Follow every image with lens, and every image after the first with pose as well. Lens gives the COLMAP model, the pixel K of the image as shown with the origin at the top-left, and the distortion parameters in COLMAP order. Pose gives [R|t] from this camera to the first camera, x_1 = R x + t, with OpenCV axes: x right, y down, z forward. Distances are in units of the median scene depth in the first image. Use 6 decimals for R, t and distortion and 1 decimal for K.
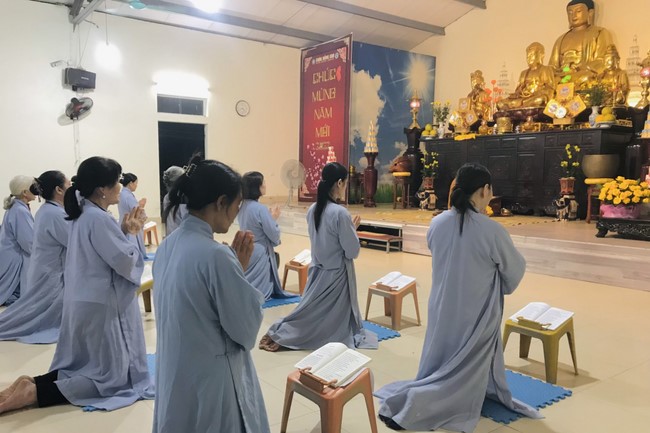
lens RADIAL K [[520.7, 0, 323.0], [0, 520.7, 233.3], [0, 0, 1]] dist [0.011560, -0.003023]
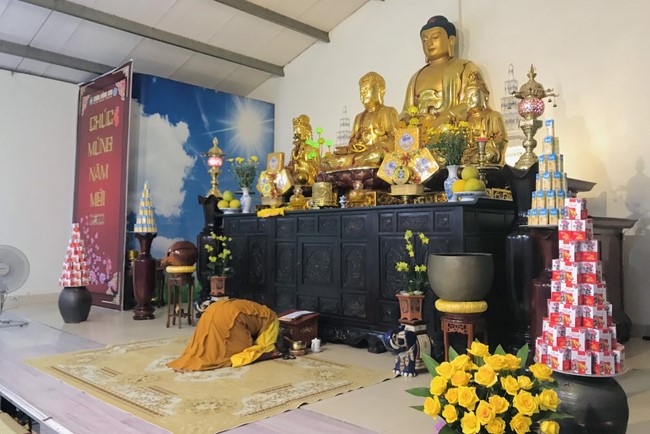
lens RADIAL K [[527.6, 0, 317.8], [0, 527.6, 210.7], [0, 0, 1]] dist [0.026272, -0.000454]
pose [[0.989288, 0.004877, 0.145899, 0.228700], [0.018942, 0.986703, -0.161424, -0.080586], [-0.144746, 0.162458, 0.976041, 0.362209]]
